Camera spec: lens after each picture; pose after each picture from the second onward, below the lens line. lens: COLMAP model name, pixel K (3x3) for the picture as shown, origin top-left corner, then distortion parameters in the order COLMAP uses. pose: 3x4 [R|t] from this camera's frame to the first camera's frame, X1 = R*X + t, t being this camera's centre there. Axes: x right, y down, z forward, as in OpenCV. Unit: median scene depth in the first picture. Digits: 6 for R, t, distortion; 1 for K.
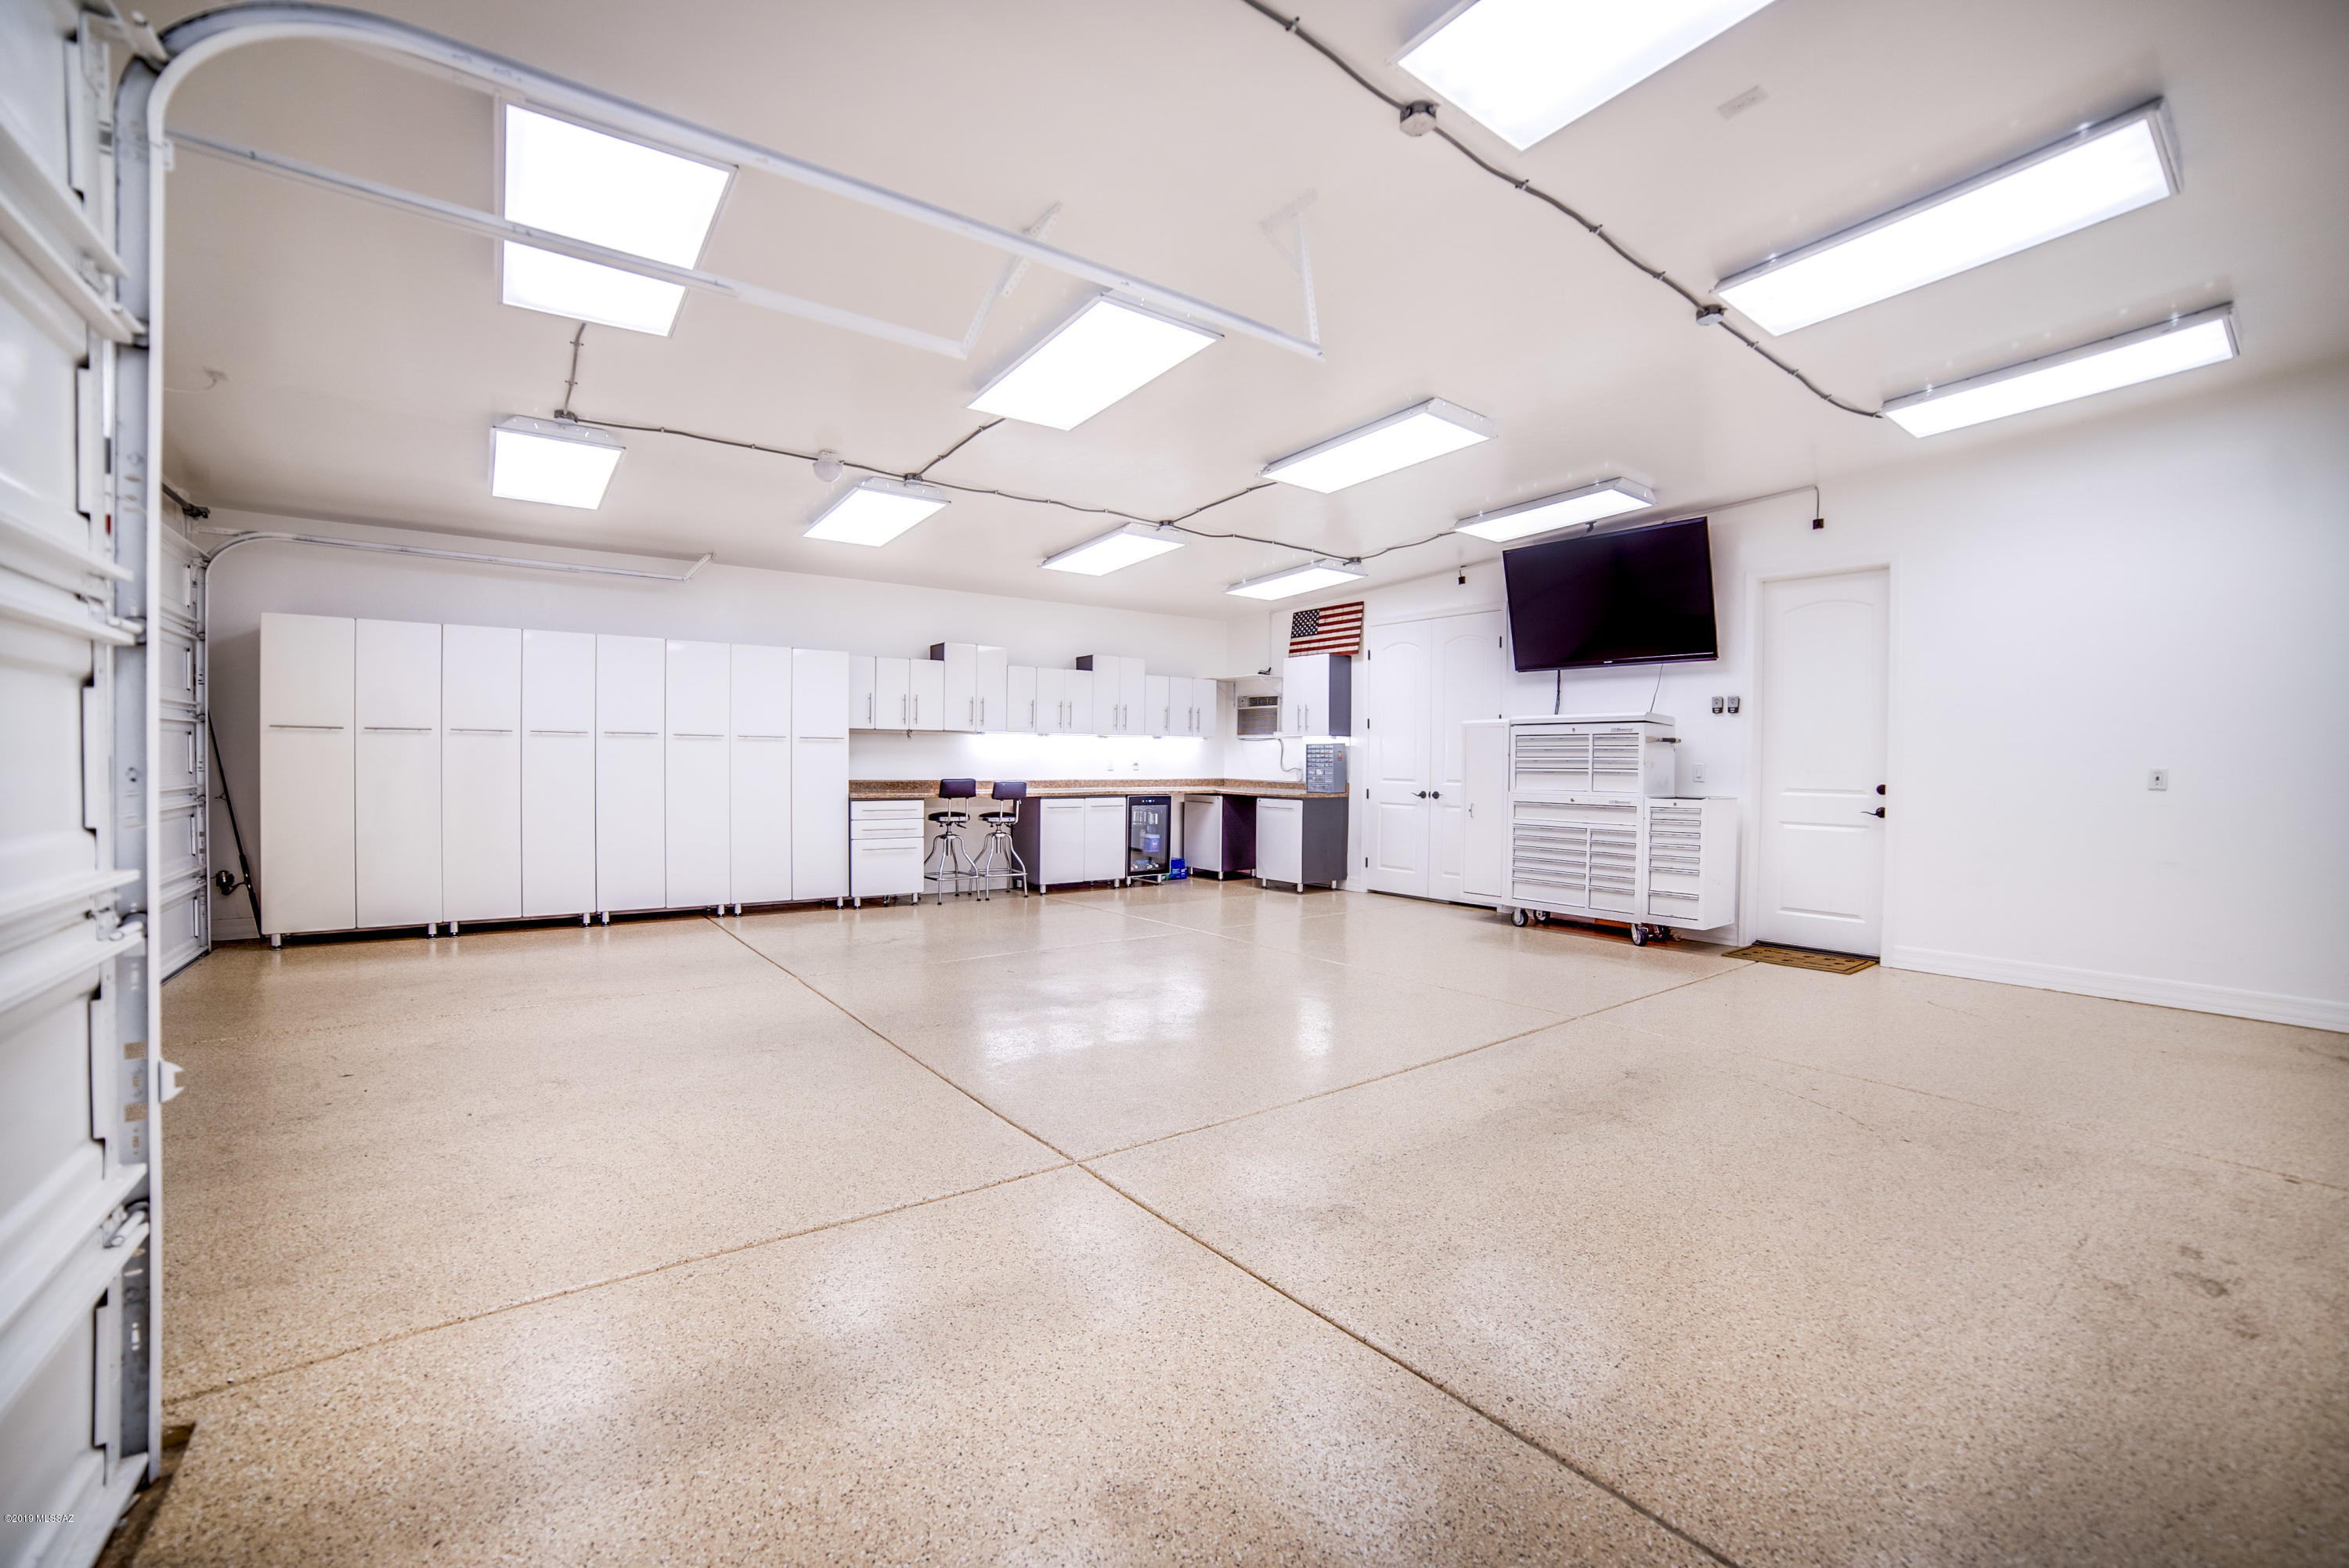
lens RADIAL K [[975.8, 0, 1184.4], [0, 975.8, 780.9], [0, 0, 1]] dist [-0.107942, 0.037956]
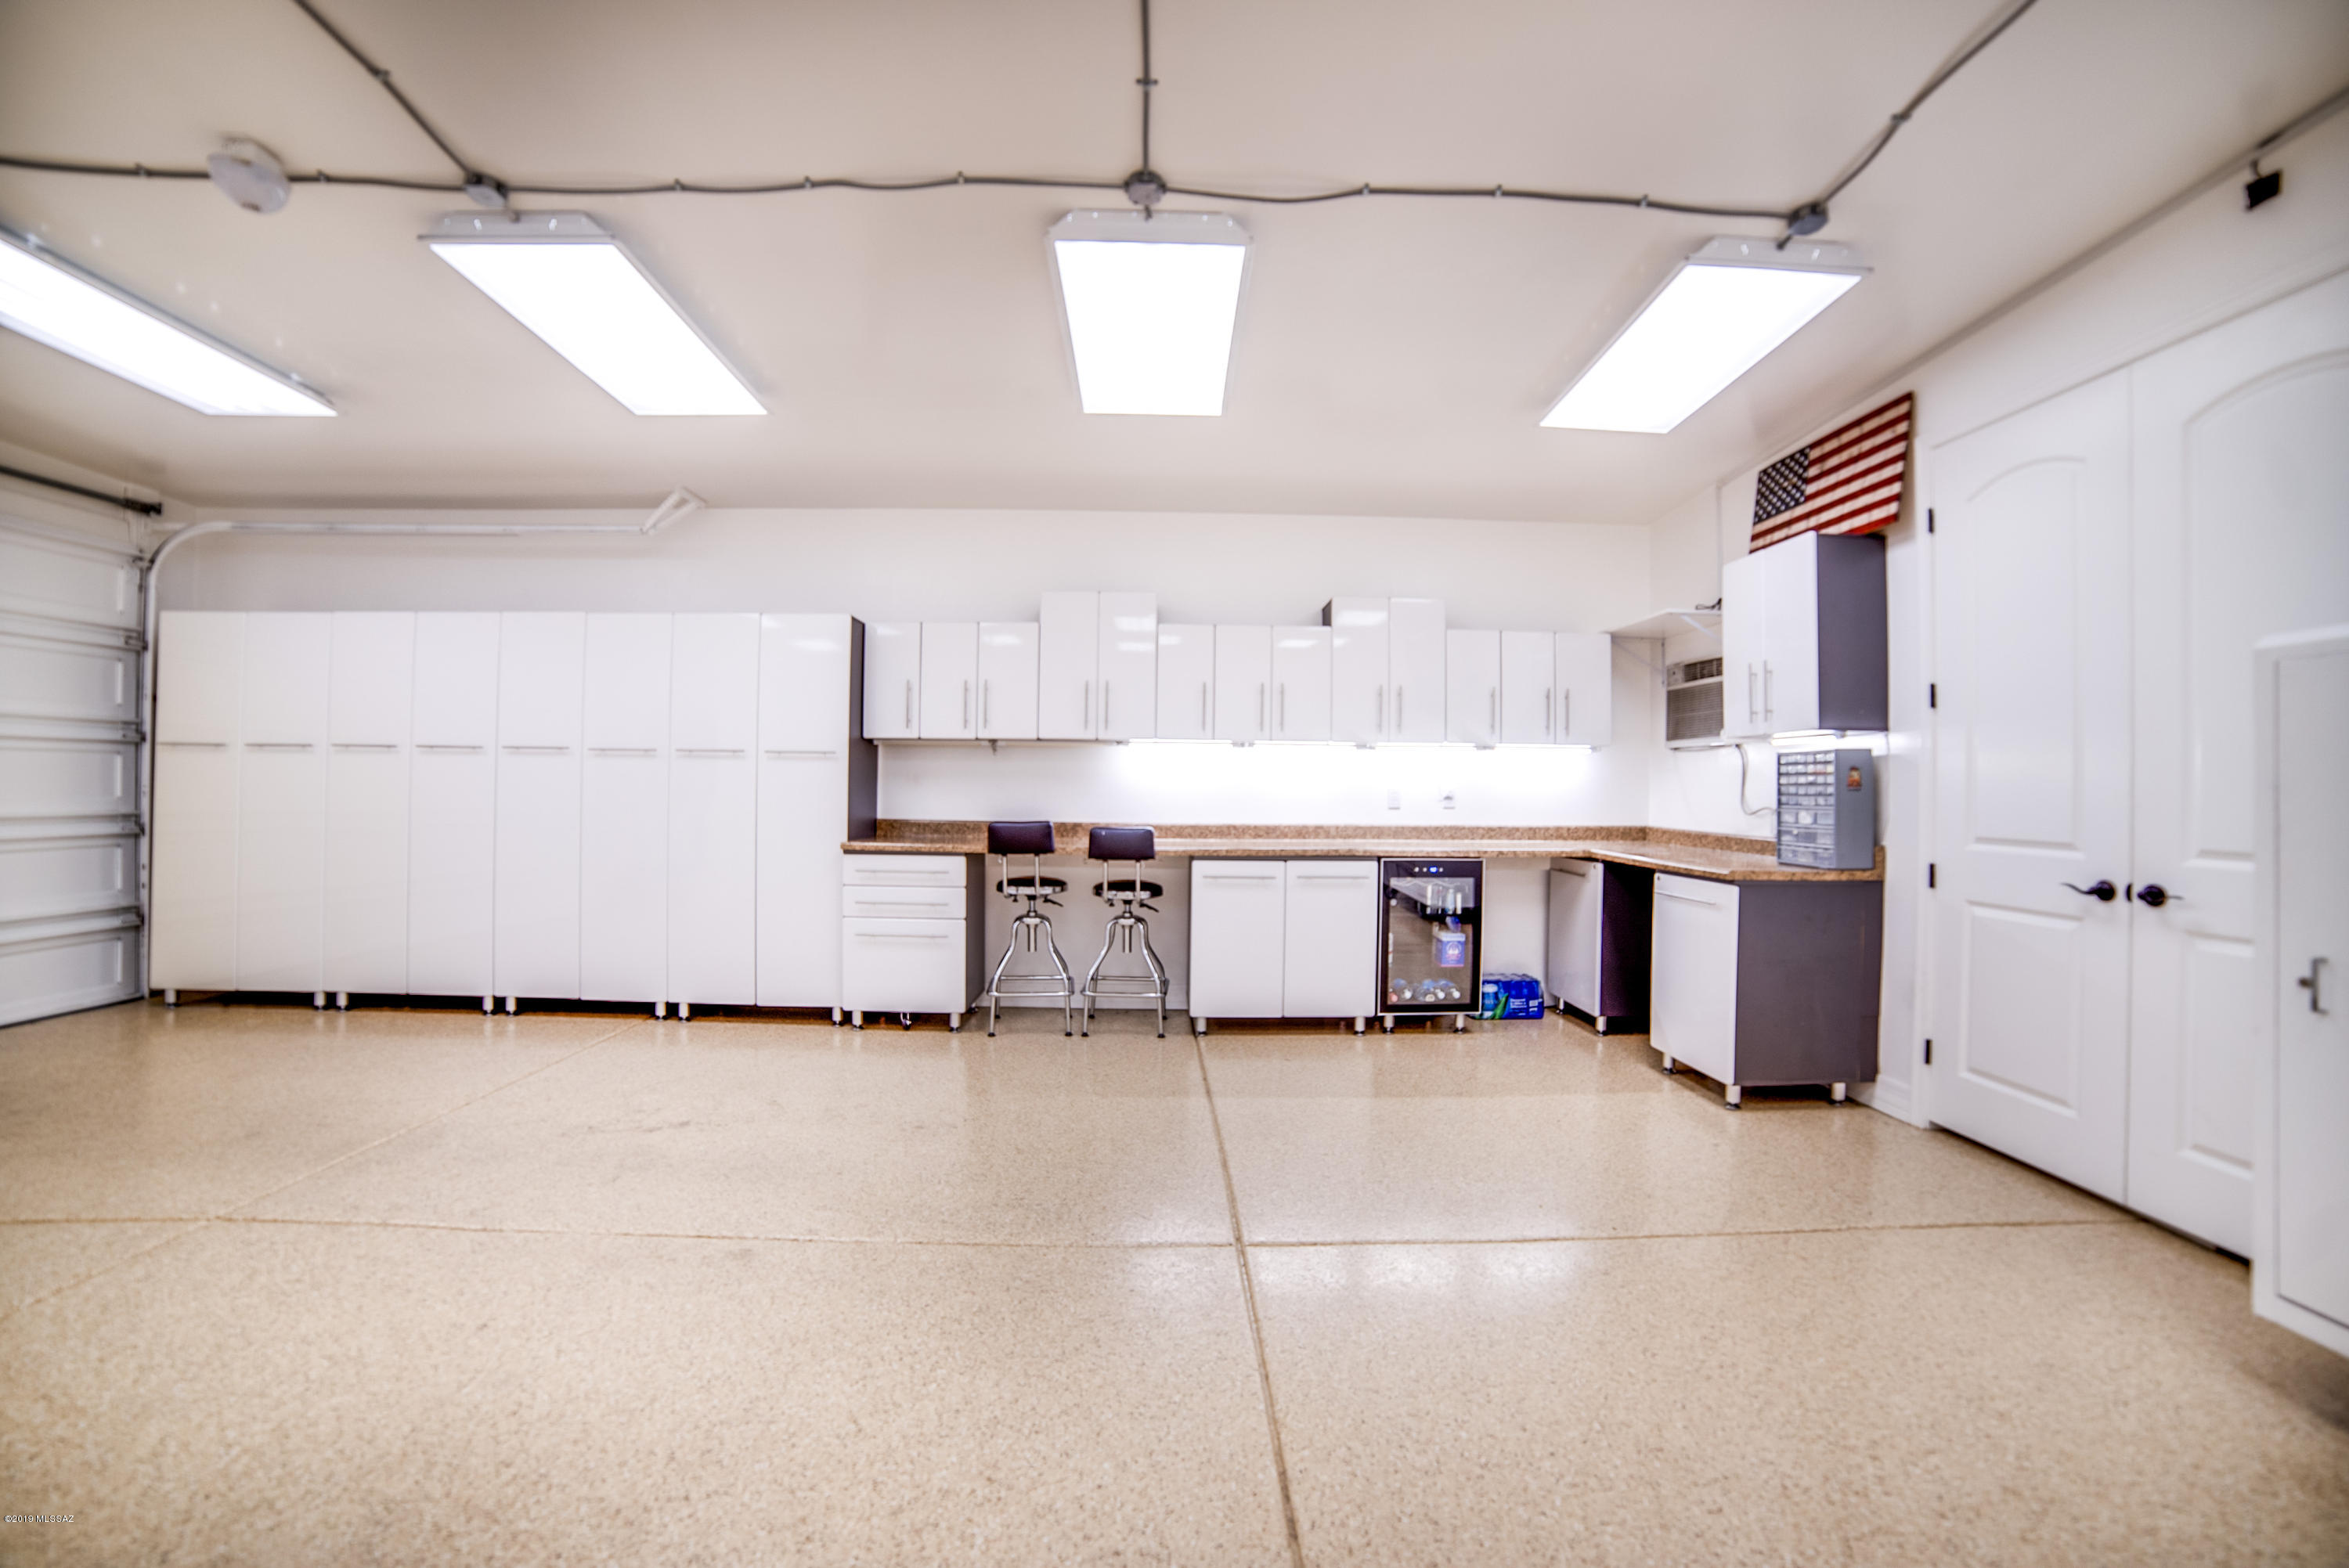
lens RADIAL K [[975.8, 0, 1184.4], [0, 975.8, 780.9], [0, 0, 1]] dist [-0.107942, 0.037956]
pose [[0.819468, -0.004121, -0.573110, 0.152493], [-0.015737, 0.999435, -0.029688, -0.008756], [0.572909, 0.033347, 0.818940, 0.518110]]
